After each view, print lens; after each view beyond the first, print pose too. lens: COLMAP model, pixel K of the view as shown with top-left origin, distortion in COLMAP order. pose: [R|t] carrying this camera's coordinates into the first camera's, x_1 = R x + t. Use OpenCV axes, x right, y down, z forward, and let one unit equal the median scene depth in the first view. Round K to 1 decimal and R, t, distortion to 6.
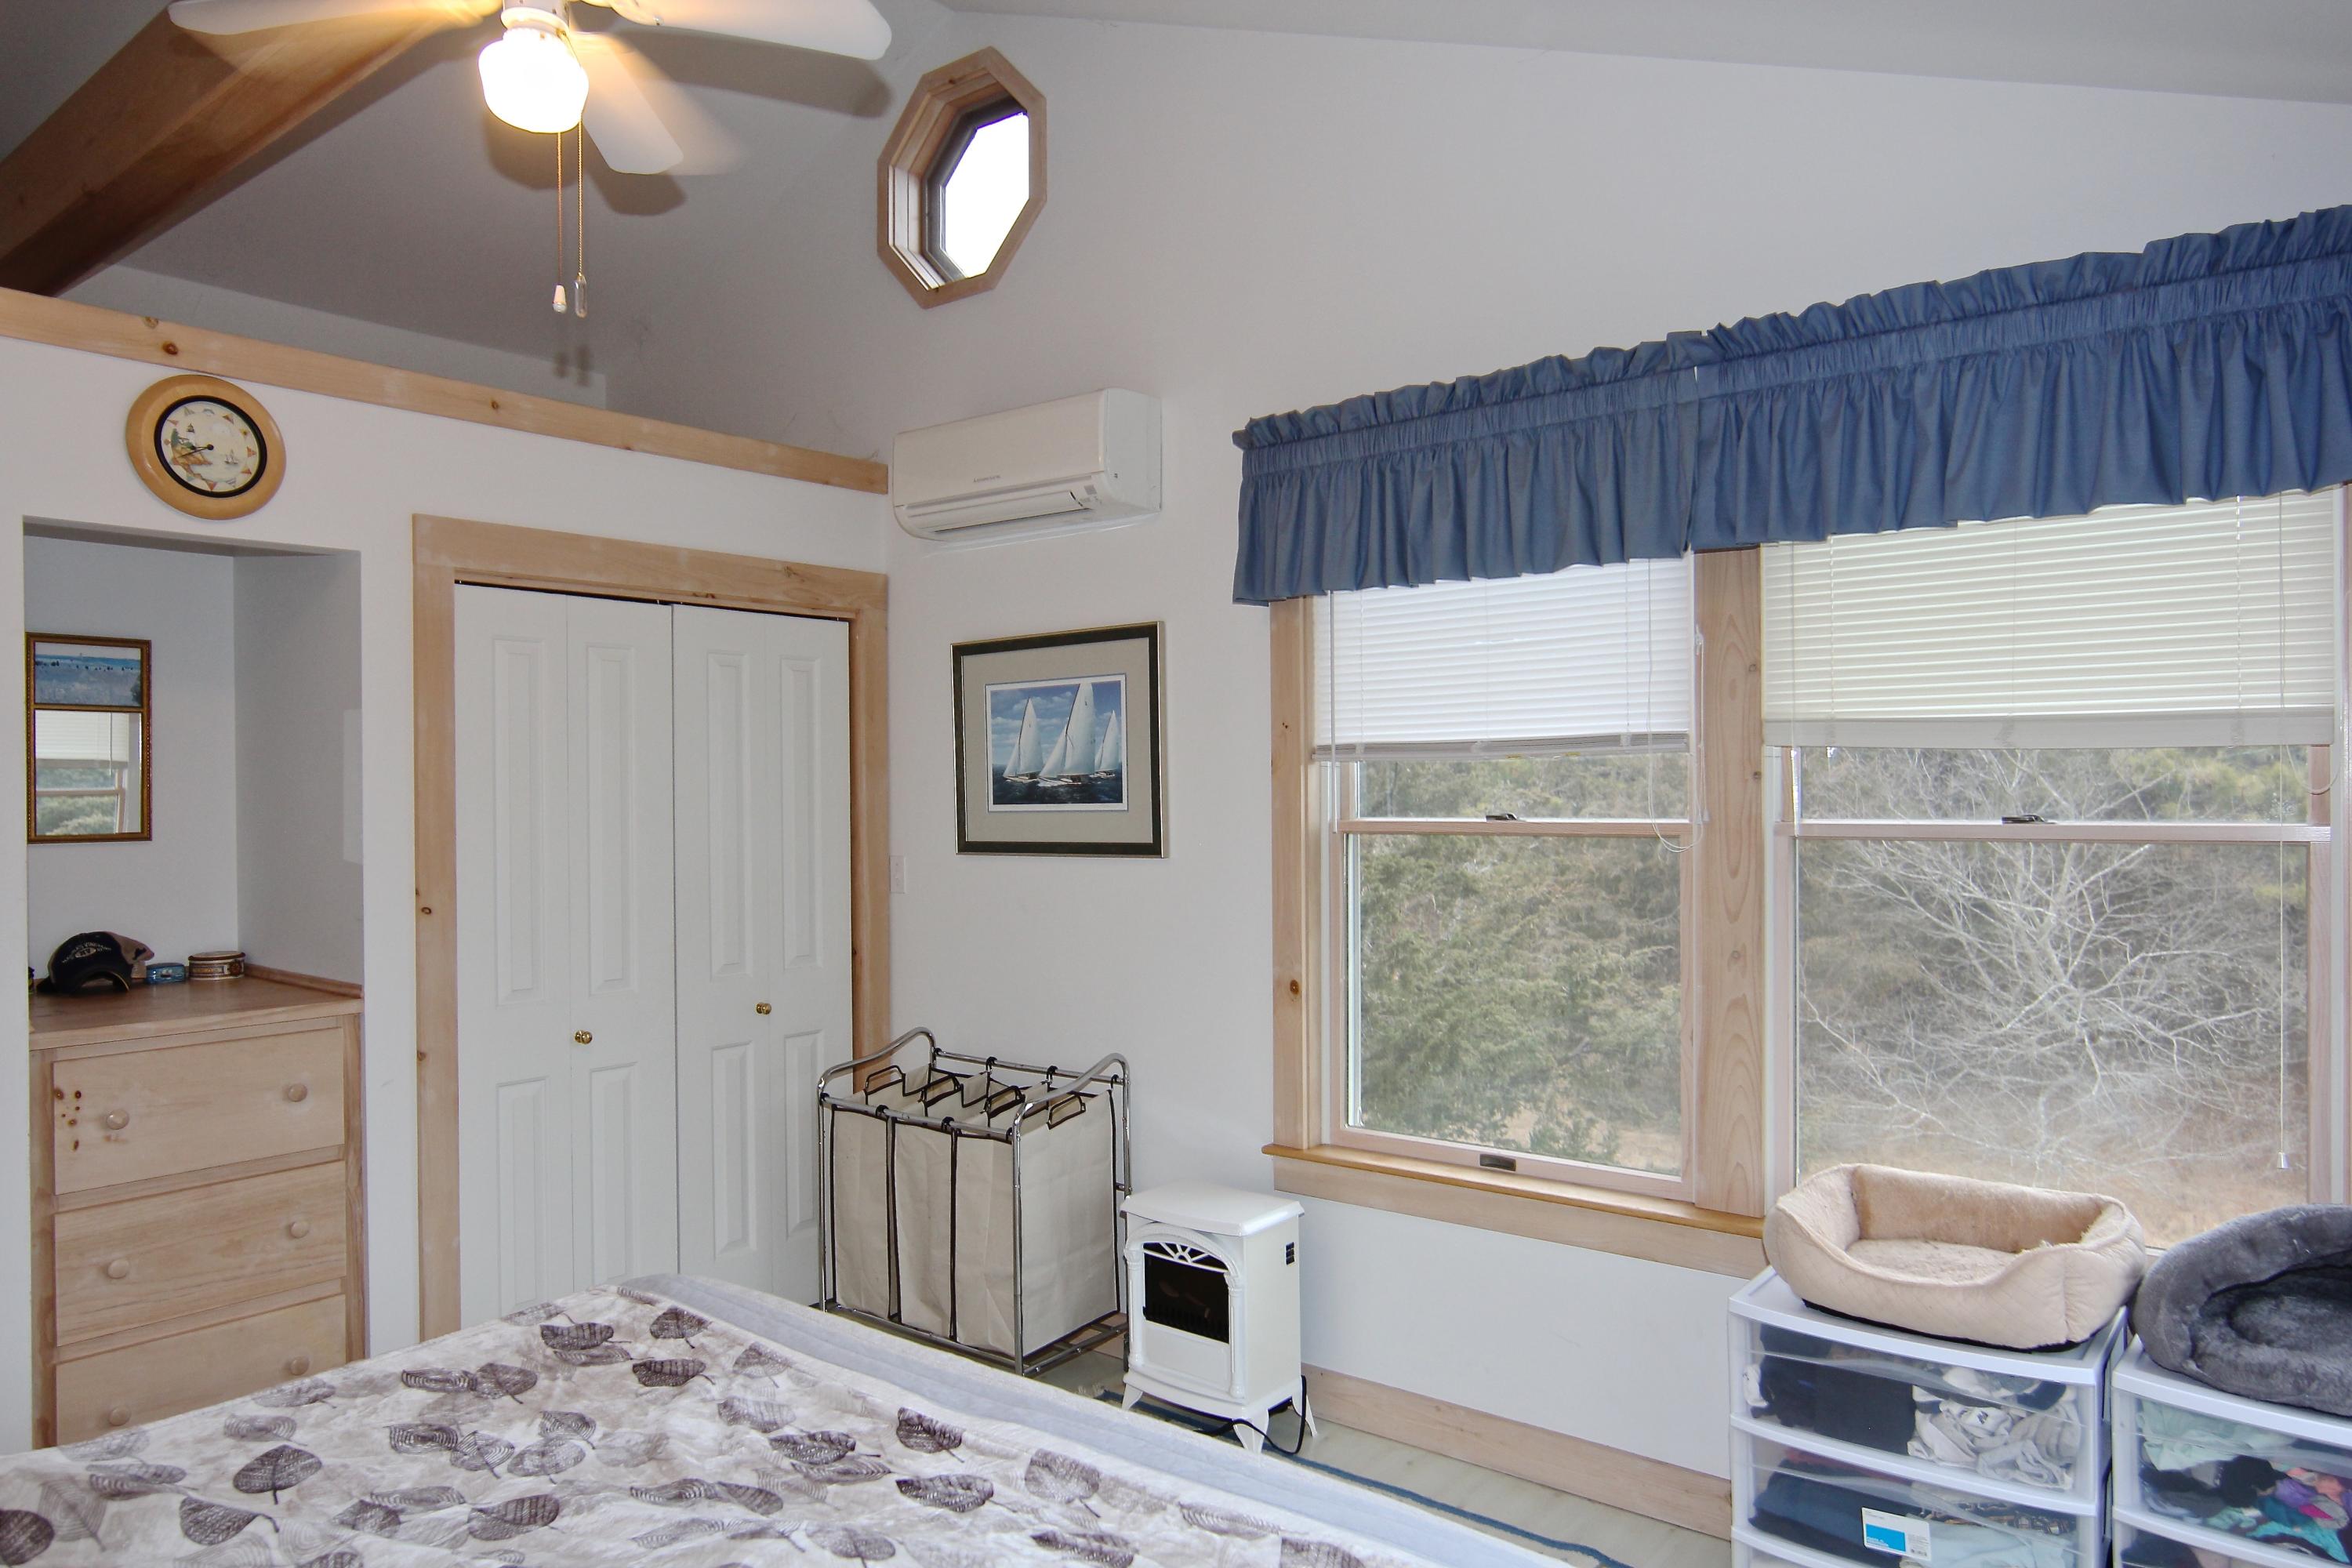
lens RADIAL K [[1500.1, 0, 1186.1], [0, 1500.1, 790.2], [0, 0, 1]] dist [-0.011822, 0.001133]
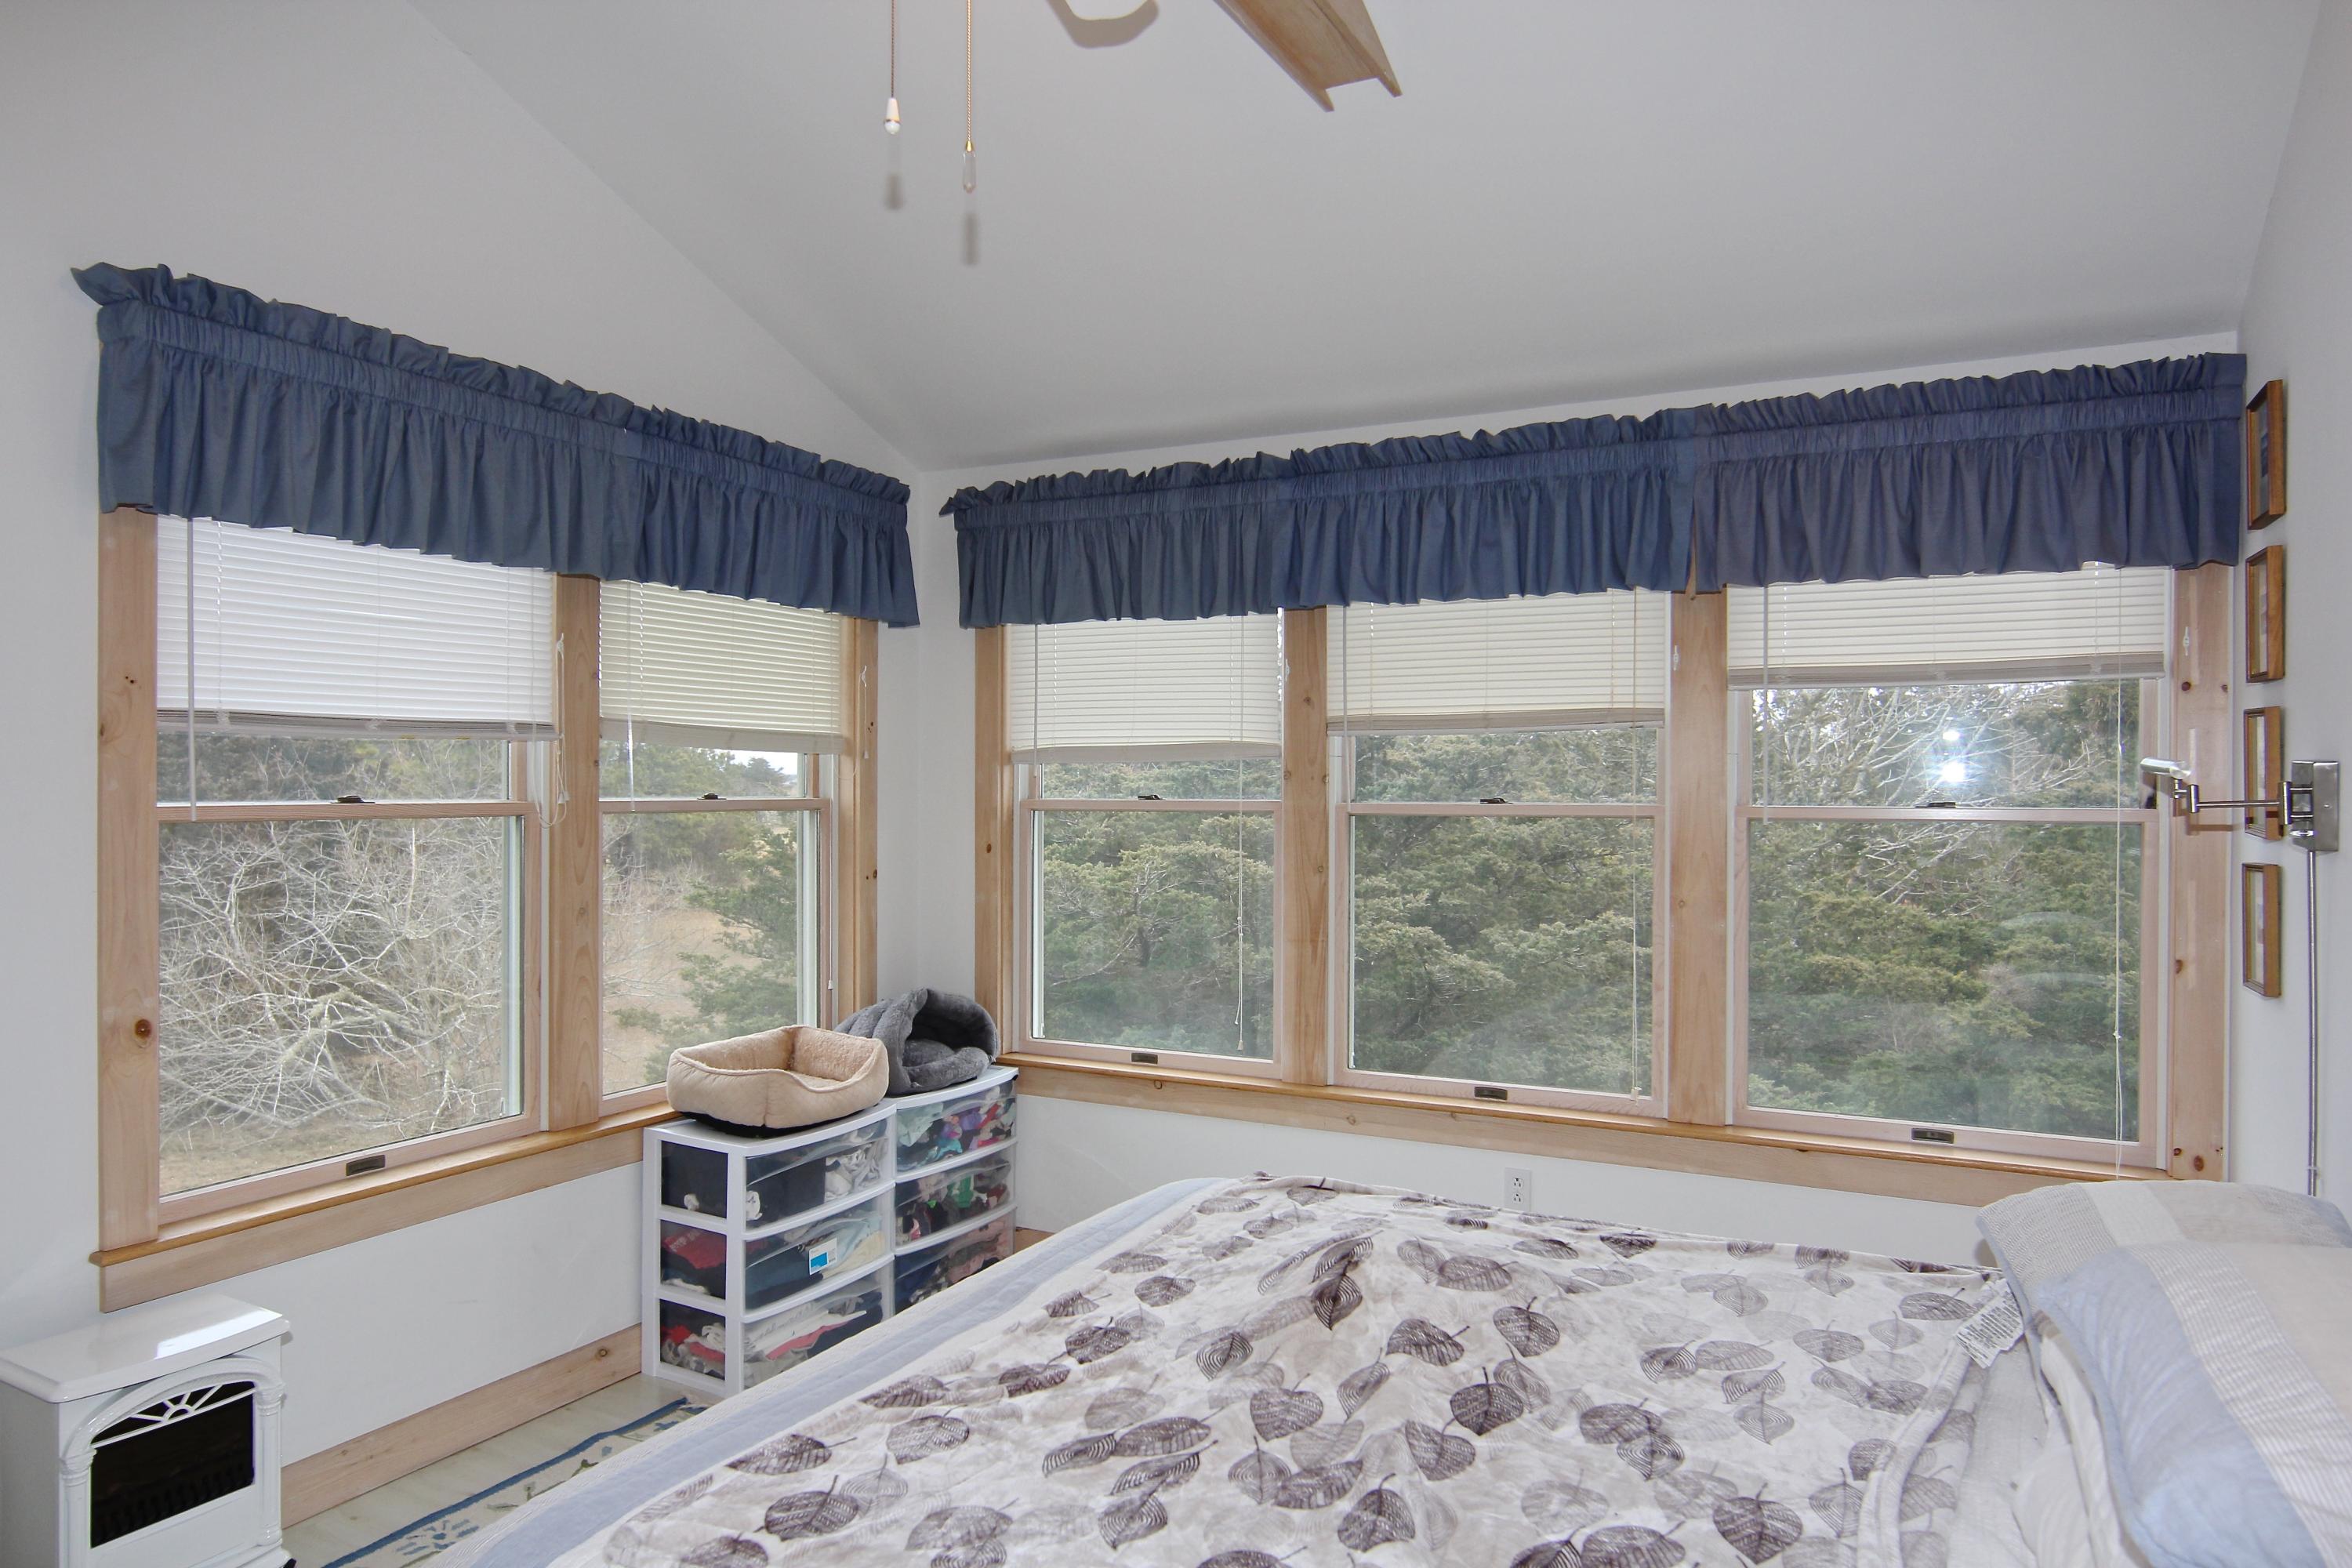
lens RADIAL K [[1500.1, 0, 1186.7], [0, 1500.1, 786.8], [0, 0, 1]] dist [-0.011822, 0.001133]
pose [[-0.195113, -0.000070, 0.980781, -0.911975], [-0.009583, 0.999952, -0.001835, 0.007434], [-0.980734, -0.009757, -0.195104, 0.757028]]
